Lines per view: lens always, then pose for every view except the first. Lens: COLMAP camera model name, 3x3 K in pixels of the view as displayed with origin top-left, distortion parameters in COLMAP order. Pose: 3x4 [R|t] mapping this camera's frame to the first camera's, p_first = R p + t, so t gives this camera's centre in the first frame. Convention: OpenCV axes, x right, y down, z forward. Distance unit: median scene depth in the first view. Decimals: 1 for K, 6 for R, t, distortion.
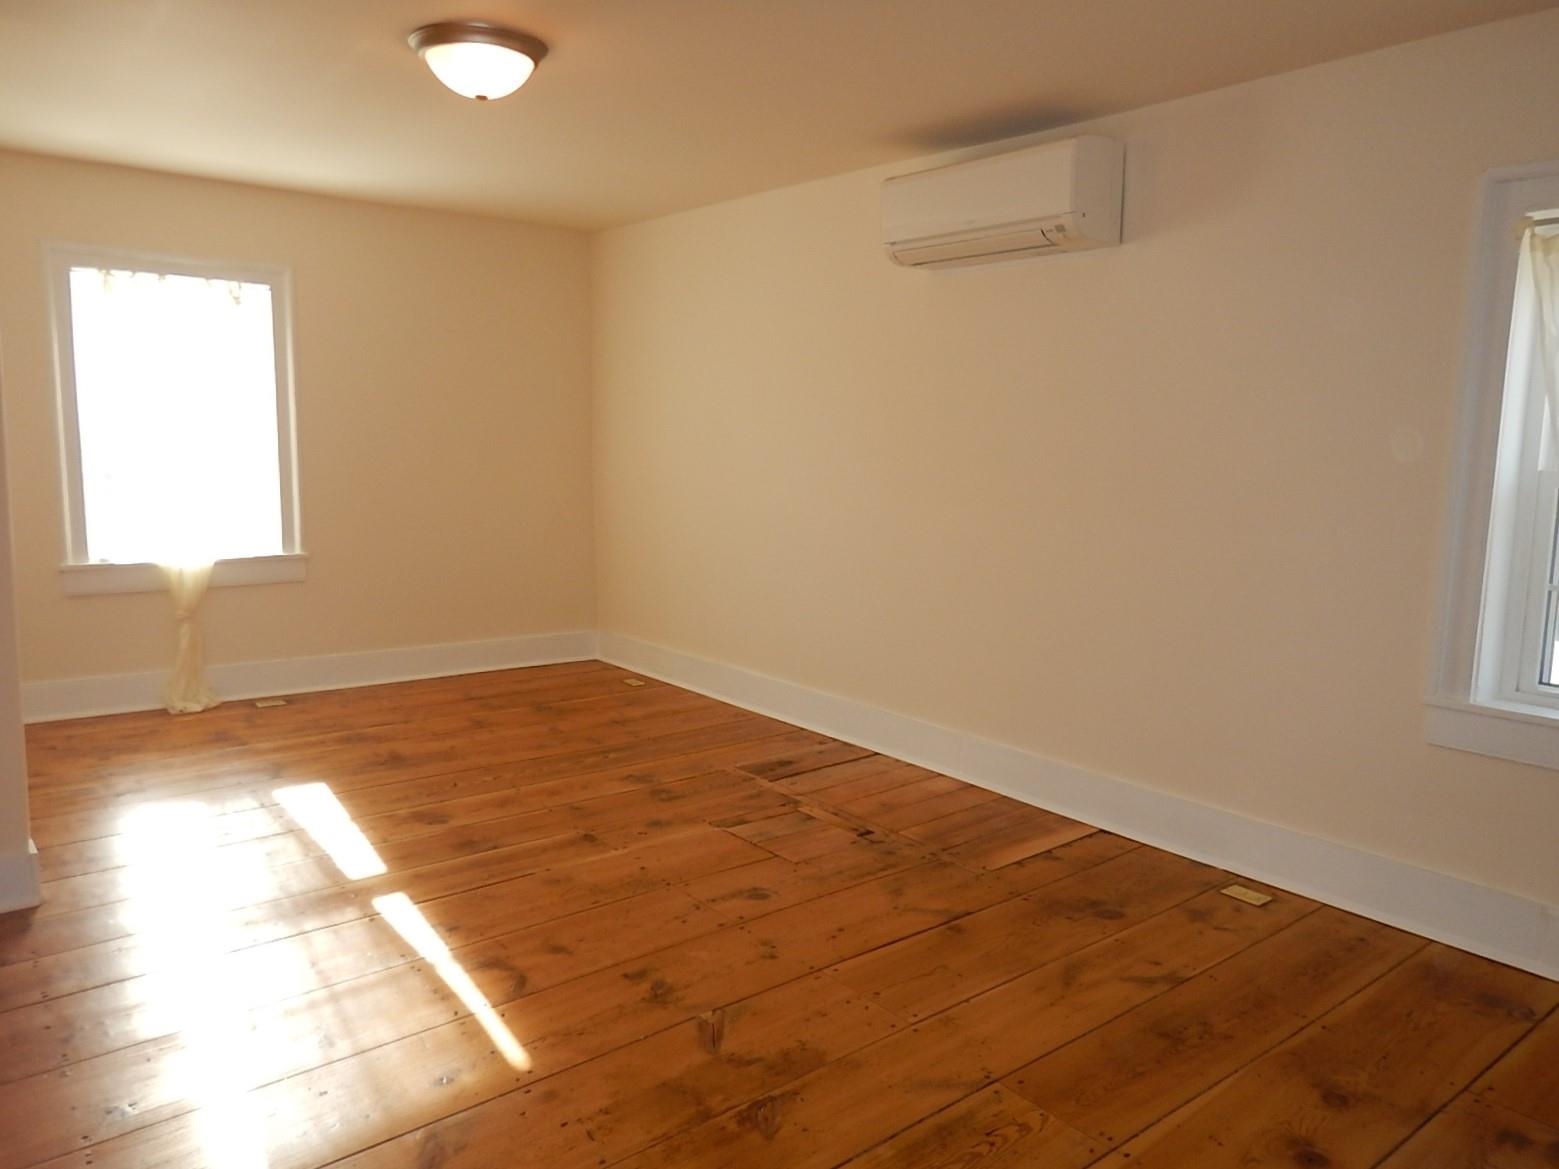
lens RADIAL K [[1120.3, 0, 779.5], [0, 1120.3, 584.5], [0, 0, 1]] dist [0.012716, 0.004924]
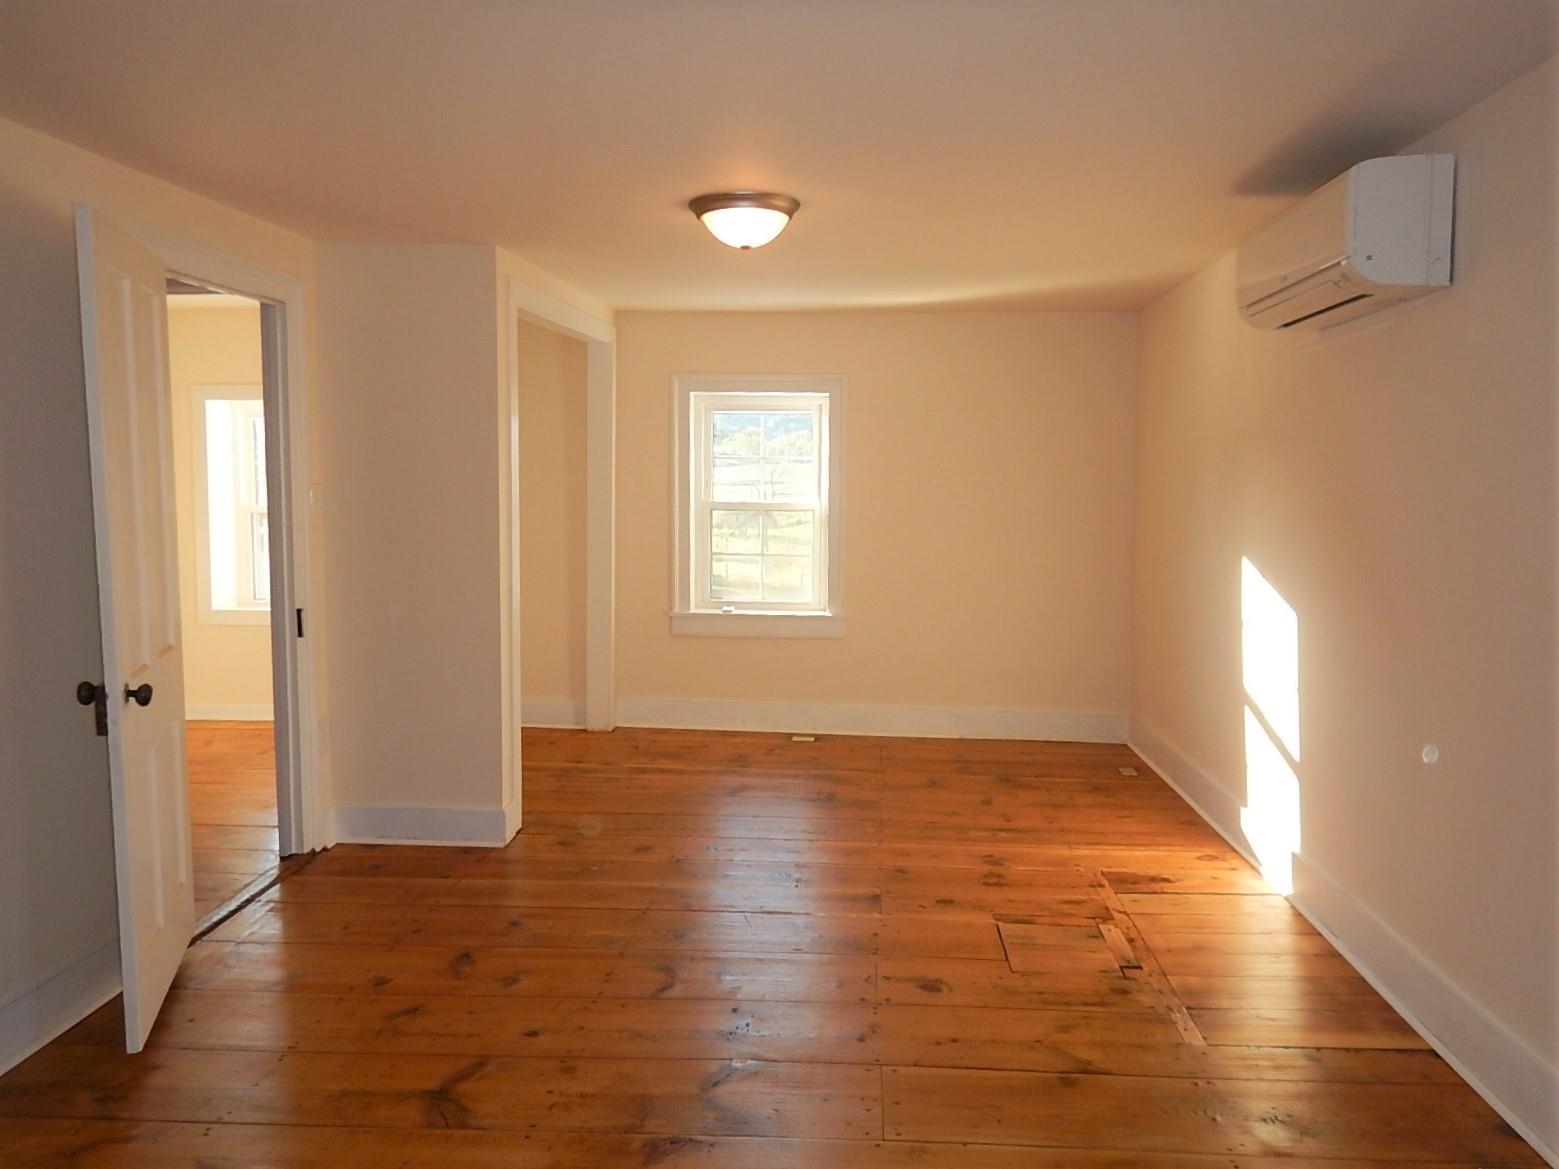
lens RADIAL K [[1120.3, 0, 779.5], [0, 1120.3, 584.5], [0, 0, 1]] dist [0.012716, 0.004924]
pose [[0.740682, 0.046026, -0.670277, 0.437032], [-0.085166, 0.996035, -0.025717, -0.033779], [0.666436, 0.076133, 0.741665, 0.119069]]
